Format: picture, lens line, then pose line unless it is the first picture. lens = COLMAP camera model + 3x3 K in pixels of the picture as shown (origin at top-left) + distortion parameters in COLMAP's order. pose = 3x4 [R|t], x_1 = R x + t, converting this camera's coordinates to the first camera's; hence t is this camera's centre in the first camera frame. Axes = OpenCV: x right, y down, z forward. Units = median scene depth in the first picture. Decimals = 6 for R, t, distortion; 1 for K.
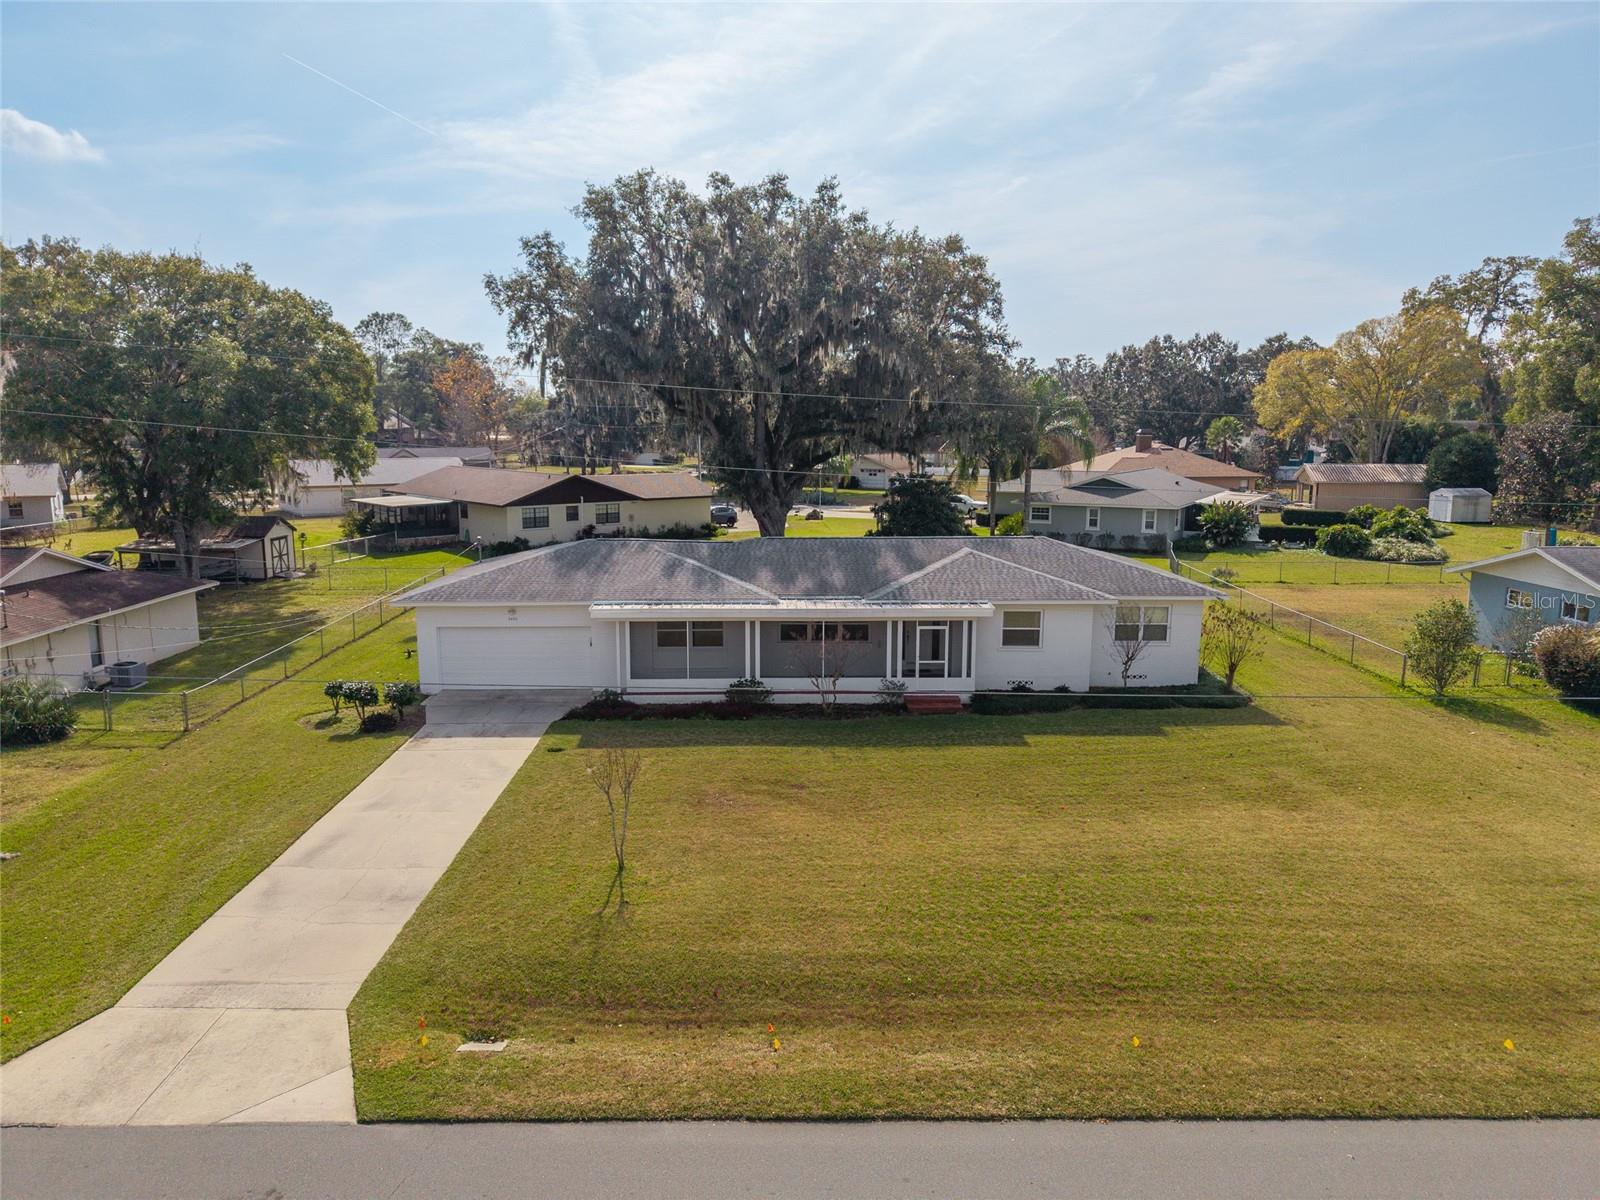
lens RADIAL K [[1065.3, 0, 788.3], [0, 1065.3, 653.7], [0, 0, 1]] dist [0.017384, -0.004207]
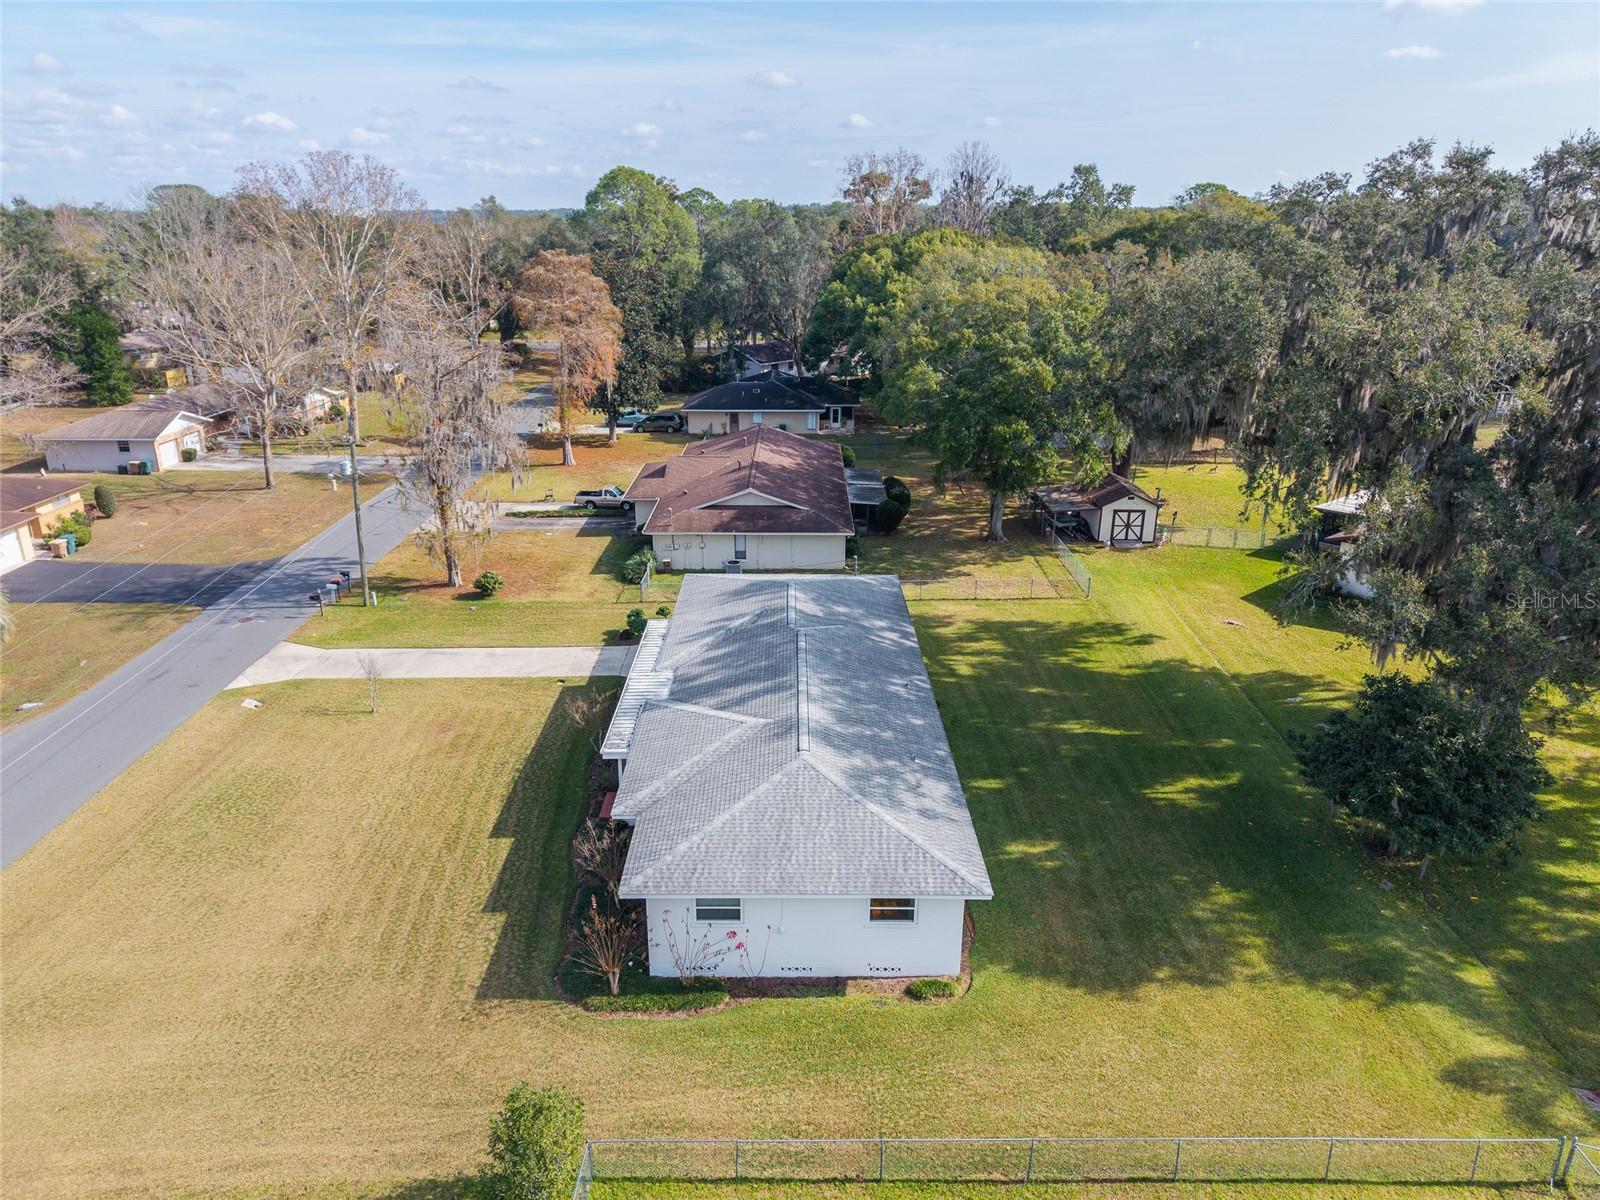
lens RADIAL K [[1077.1, 0, 800.0], [0, 1077.1, 600.0], [0, 0, 1]] dist [0.019557, 0.000421]
pose [[-0.014826, 0.335826, -0.941807, 1.305090], [-0.215926, 0.918611, 0.330953, -0.656655], [0.976297, 0.208268, 0.058894, 1.220500]]
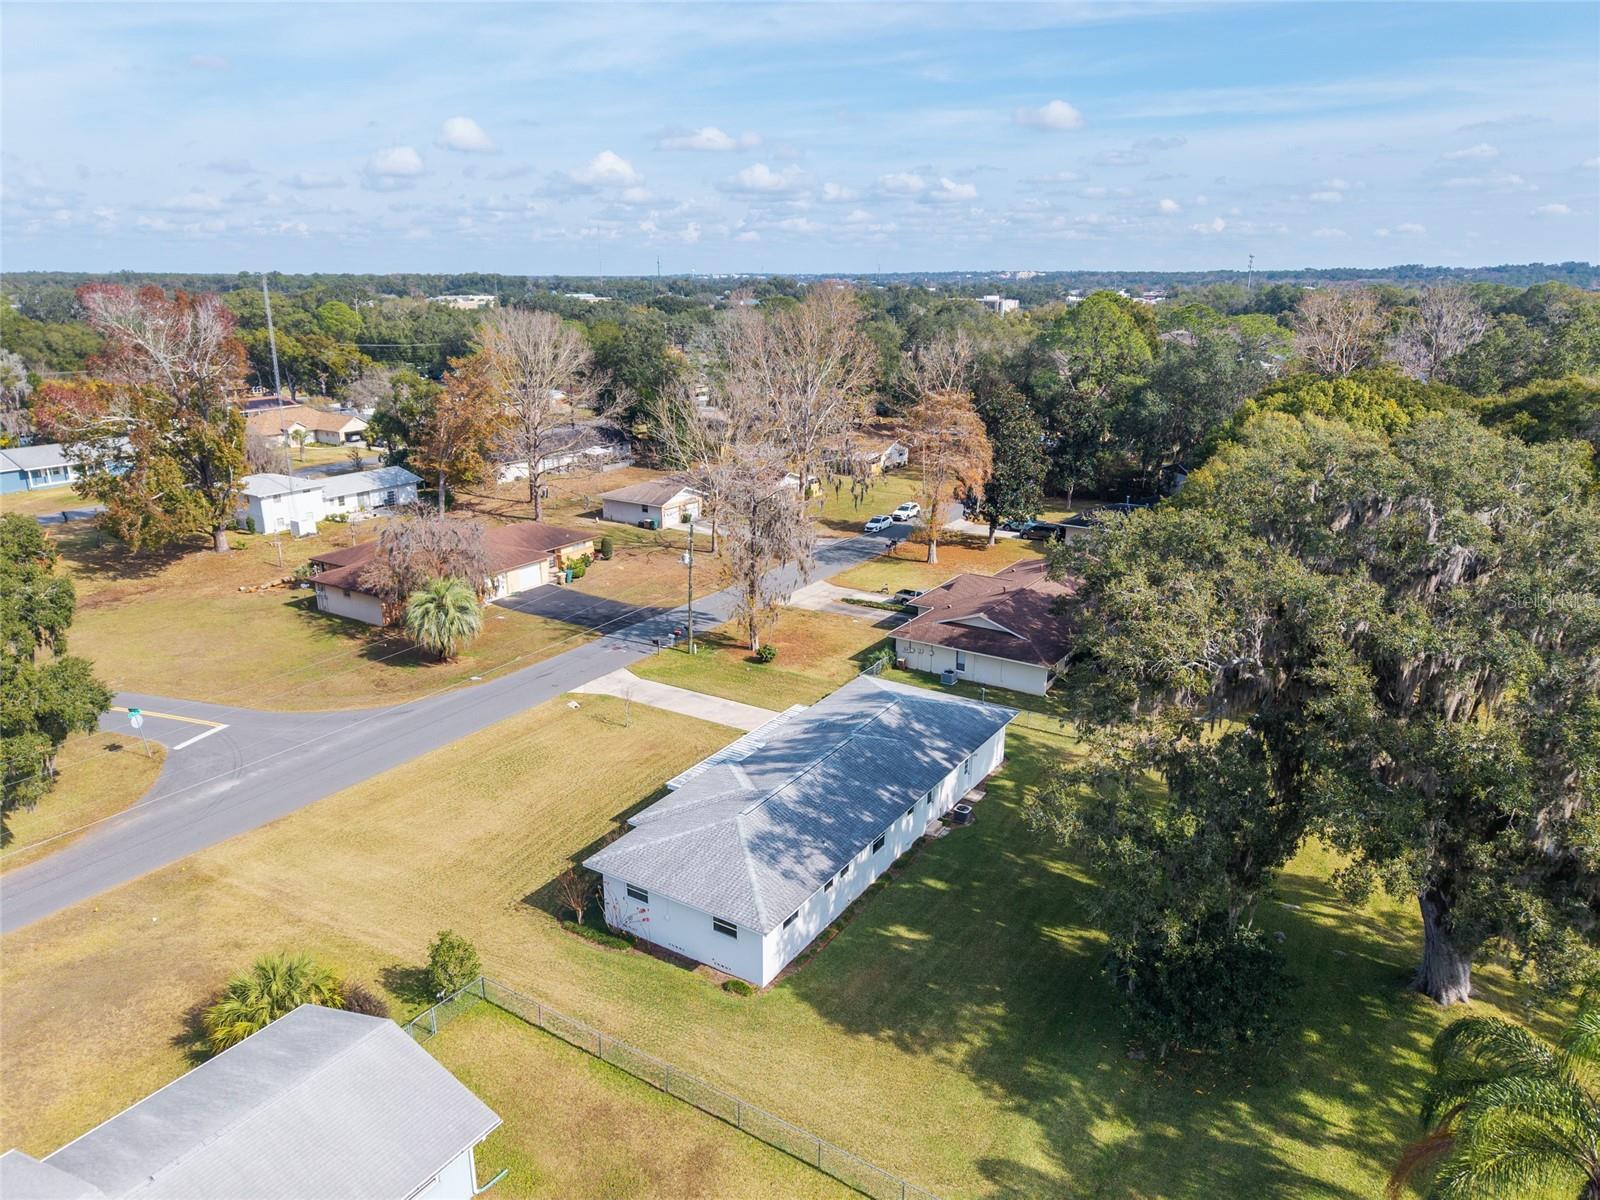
lens RADIAL K [[1077.1, 0, 800.0], [0, 1077.1, 600.0], [0, 0, 1]] dist [0.019557, 0.000421]
pose [[-0.549908, 0.238607, -0.800418, 1.493201], [-0.181342, 0.901356, 0.393284, -1.091828], [0.815302, 0.361419, -0.452393, 2.009843]]
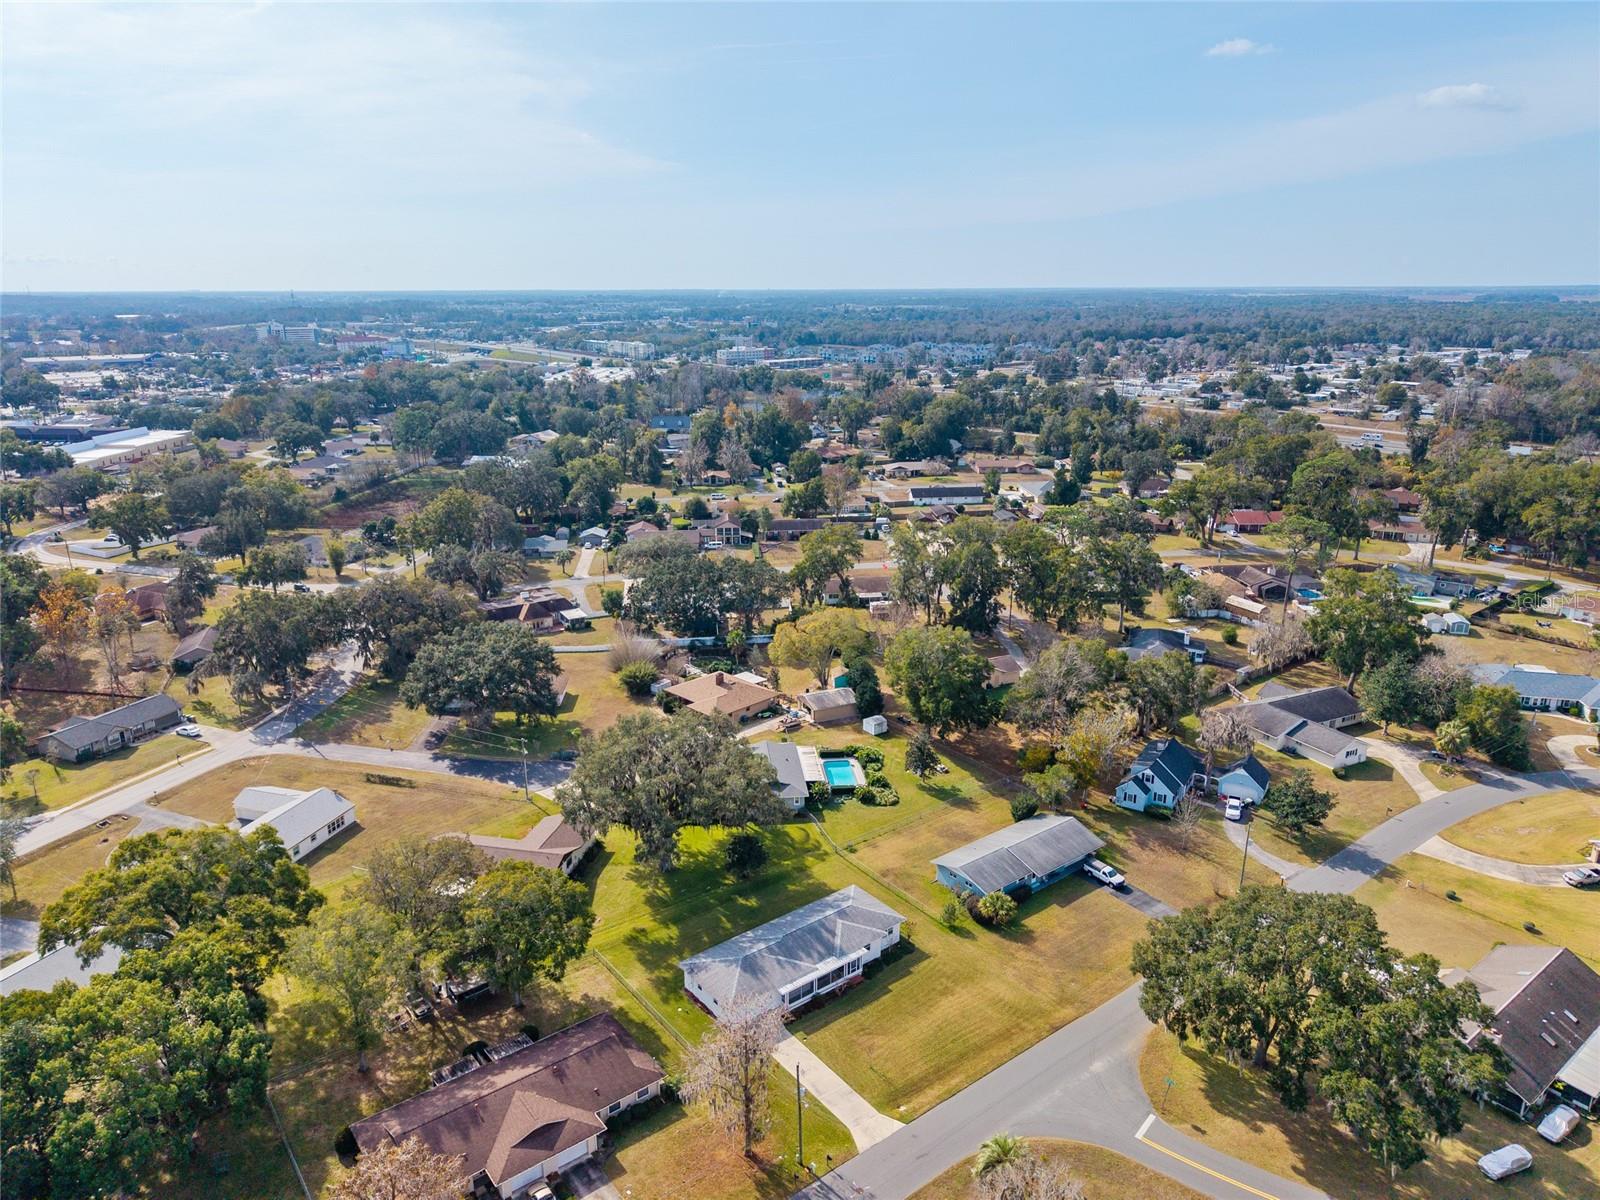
lens RADIAL K [[1077.1, 0, 800.0], [0, 1077.1, 600.0], [0, 0, 1]] dist [0.019557, 0.000421]
pose [[0.799335, -0.167667, 0.577019, -2.229605], [0.126105, 0.985705, 0.111730, -1.929044], [-0.587504, -0.016544, 0.809052, -2.164733]]
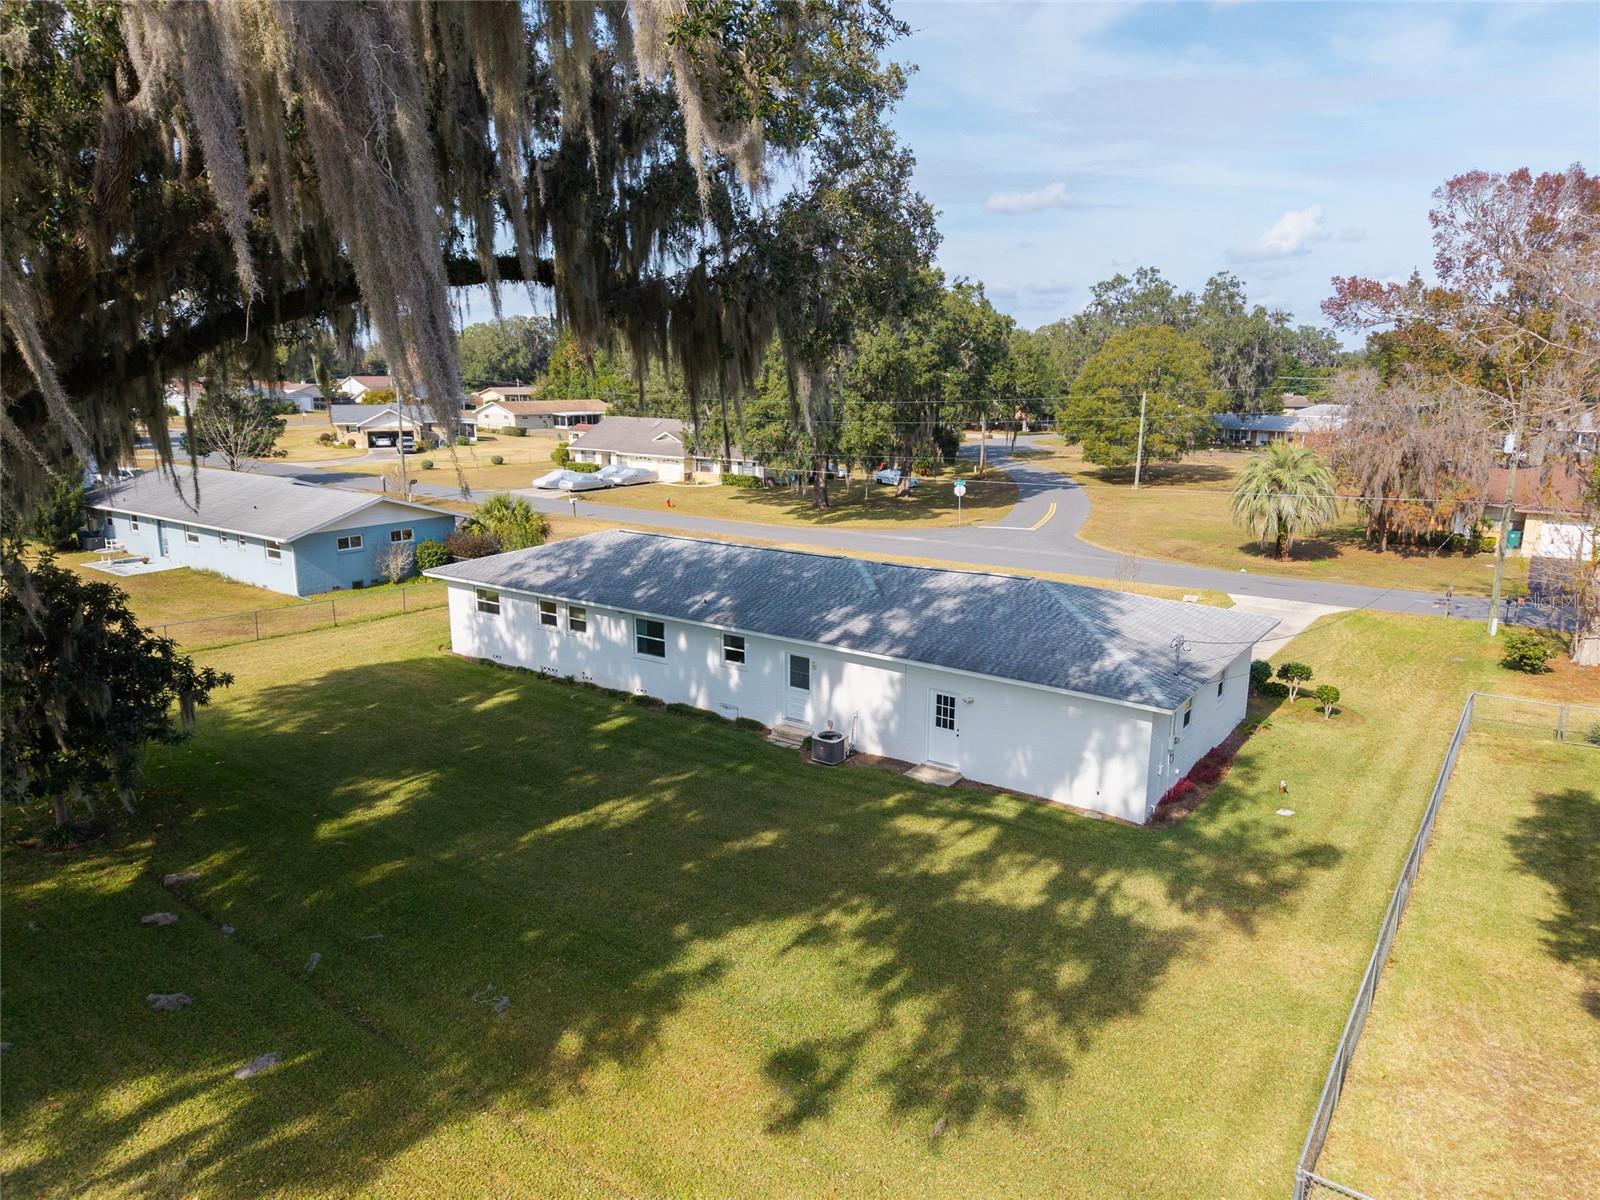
lens RADIAL K [[1077.1, 0, 800.0], [0, 1077.1, 600.0], [0, 0, 1]] dist [0.019557, 0.000421]
pose [[-0.806006, -0.129786, 0.577503, -0.645677], [0.123359, 0.917409, 0.378343, -0.549553], [-0.578910, 0.376187, -0.723427, 2.198720]]
